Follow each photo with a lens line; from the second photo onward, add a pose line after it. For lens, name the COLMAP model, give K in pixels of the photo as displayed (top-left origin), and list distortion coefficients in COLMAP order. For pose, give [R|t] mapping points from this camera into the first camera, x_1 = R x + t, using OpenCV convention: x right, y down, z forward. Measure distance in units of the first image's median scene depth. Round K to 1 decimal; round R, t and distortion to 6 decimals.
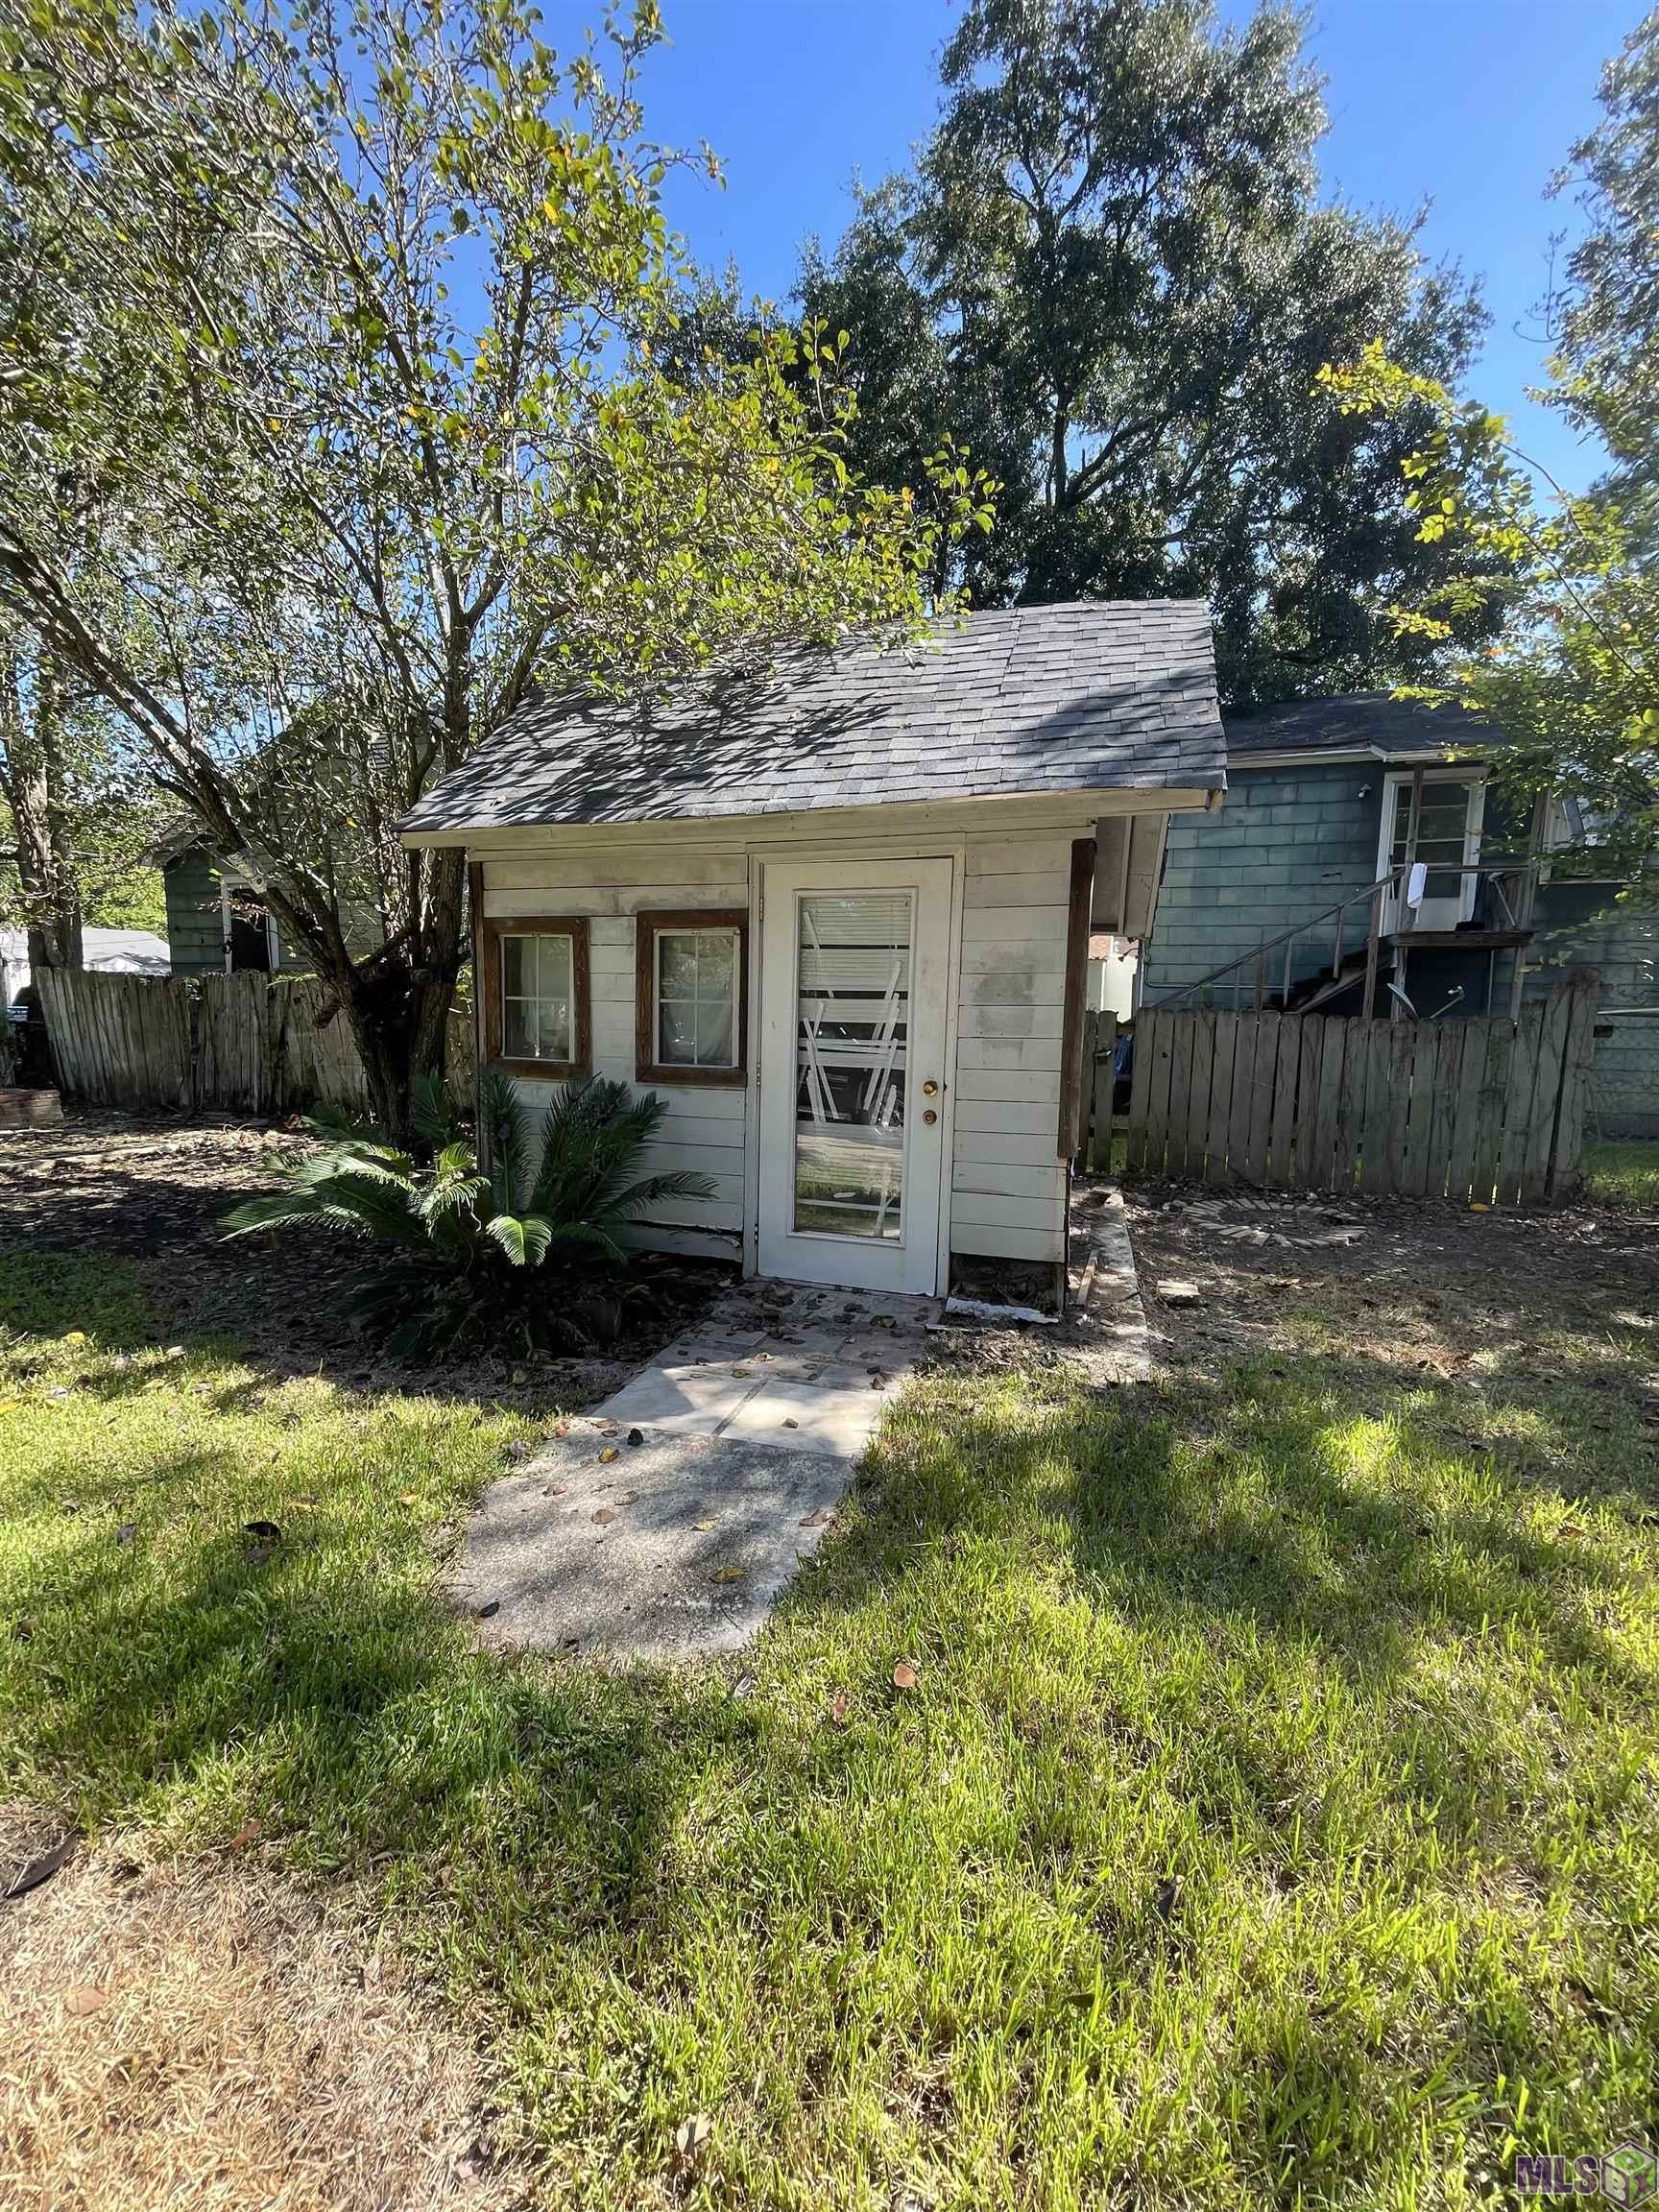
lens RADIAL K [[893.5, 0, 837.1], [0, 893.5, 1115.9], [0, 0, 1]] dist [0.006722, -0.000719]
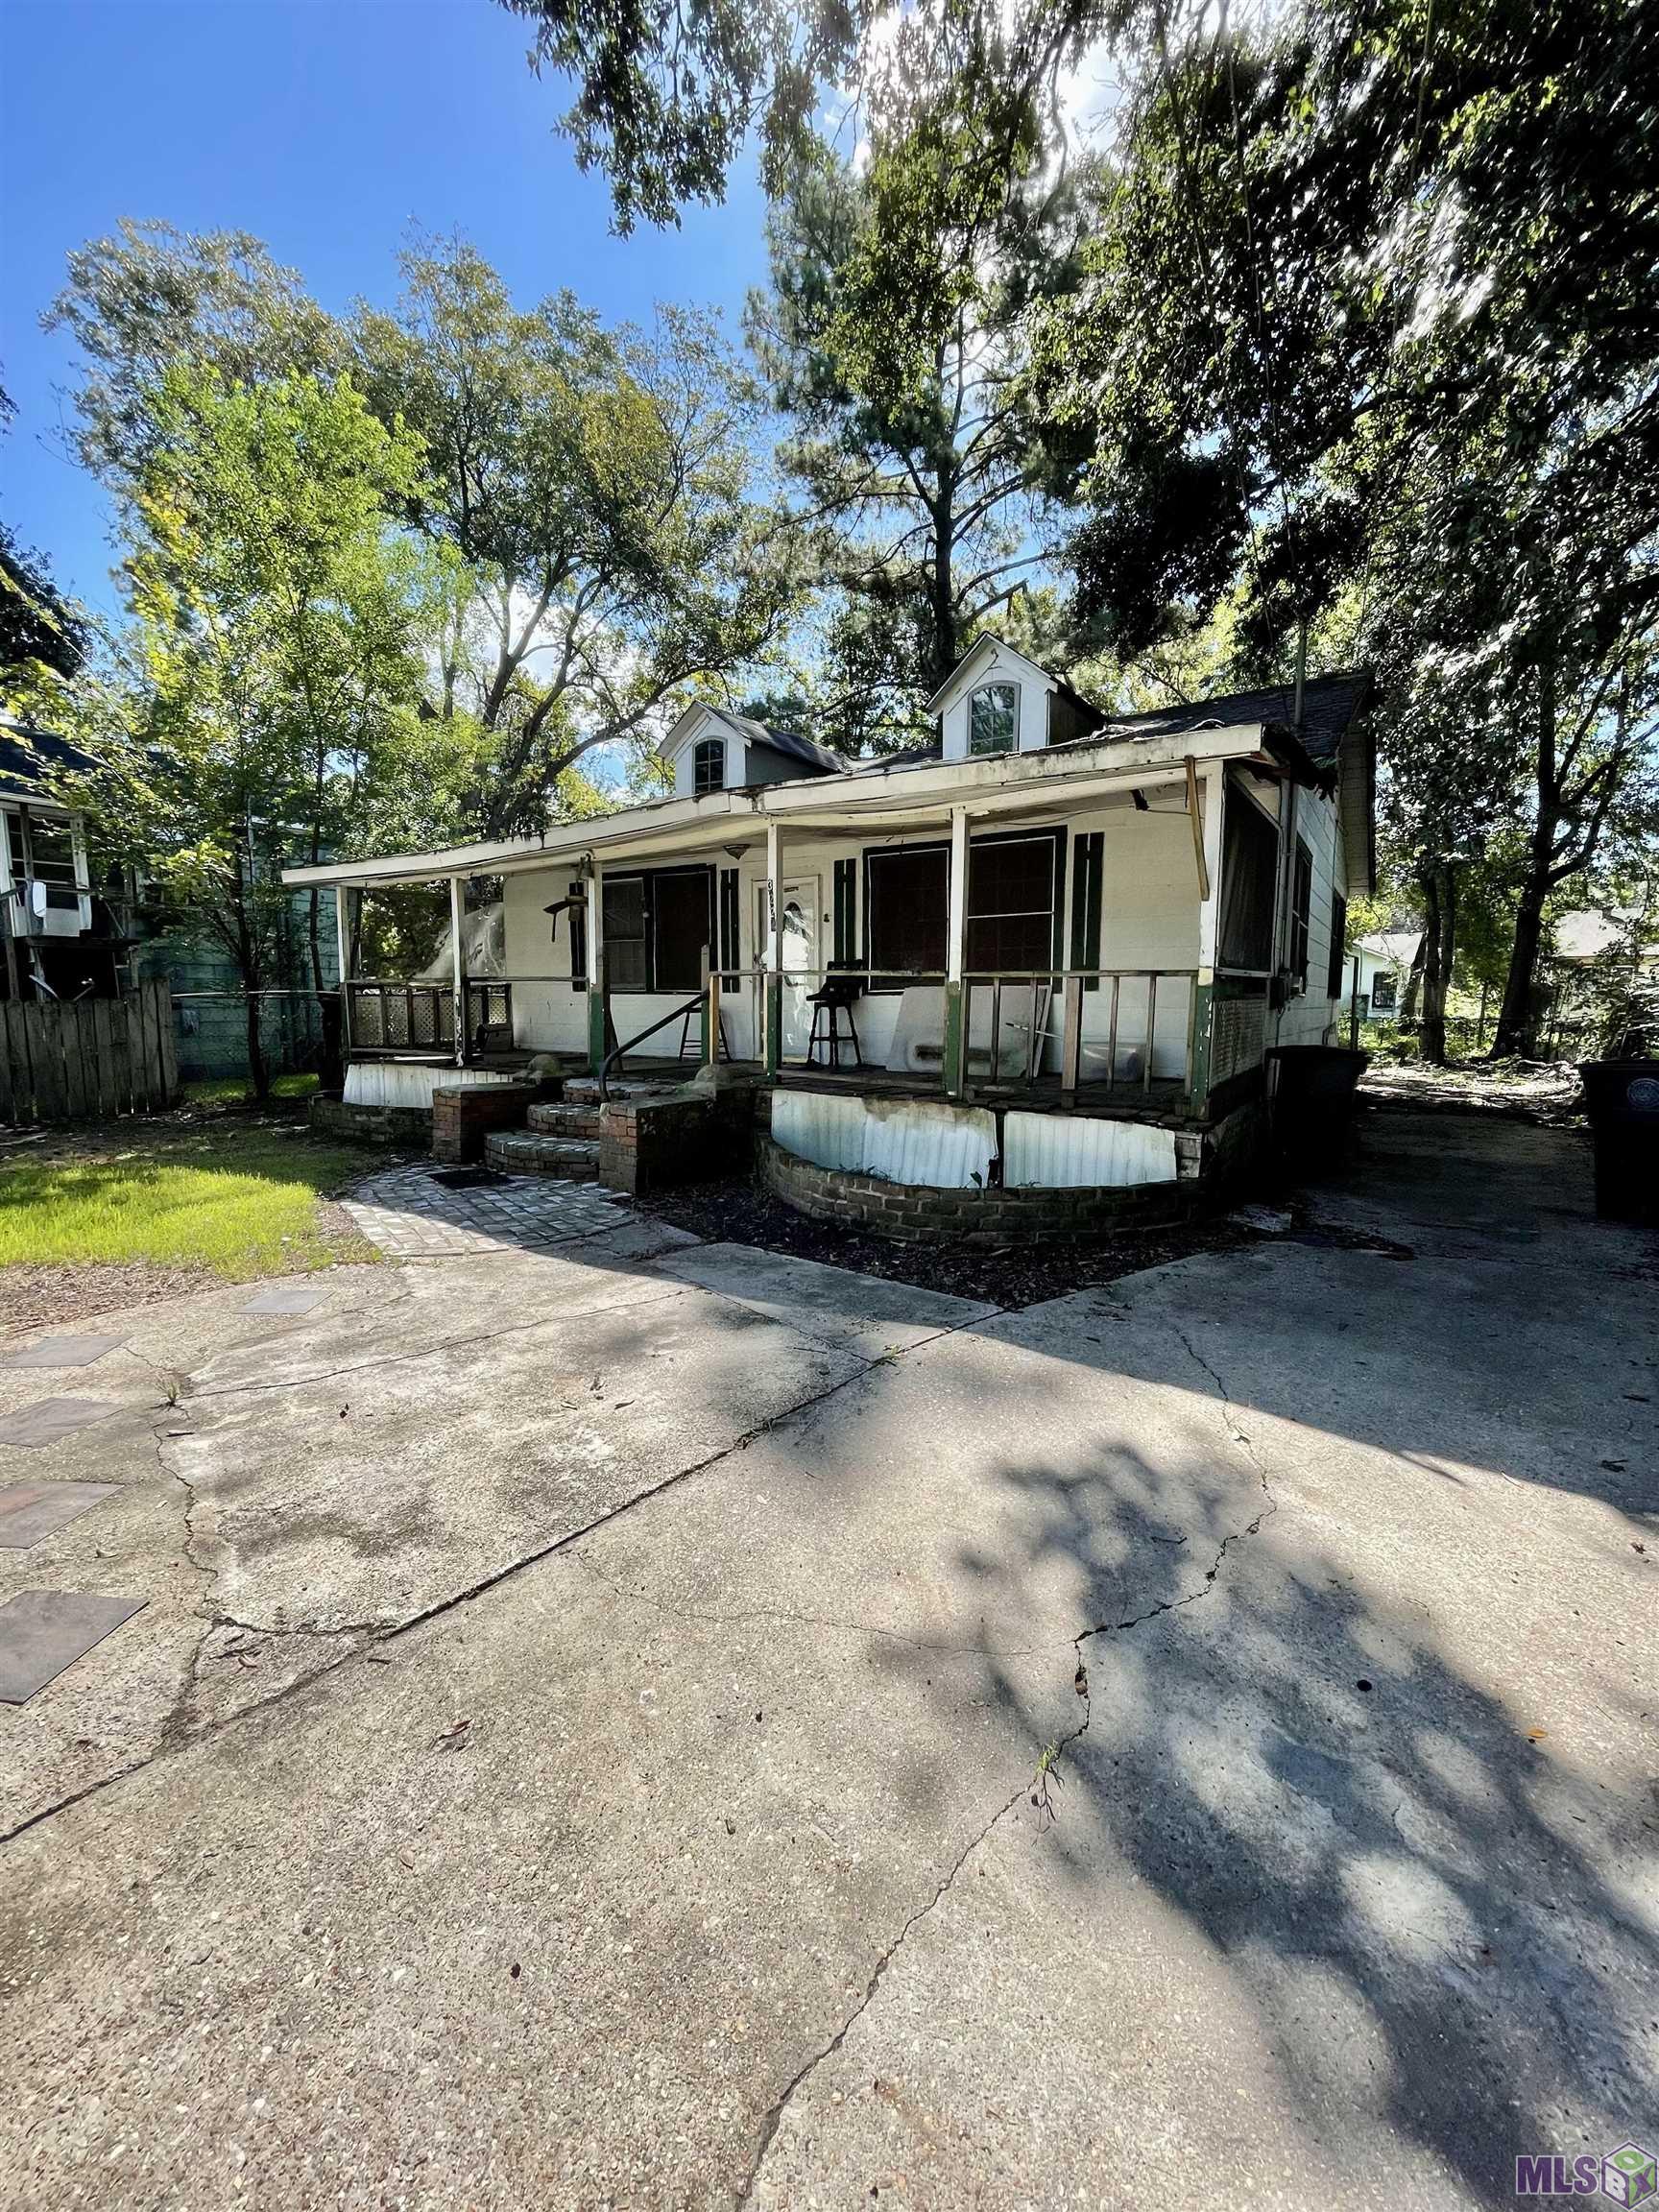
lens RADIAL K [[893.5, 0, 826.3], [0, 893.5, 1096.1], [0, 0, 1]] dist [0.006722, -0.000719]
pose [[0.289276, -0.117743, 0.949977, -0.270416], [0.118095, 0.989215, 0.086645, 0.041081], [-0.949933, 0.087123, 0.300061, -0.412082]]
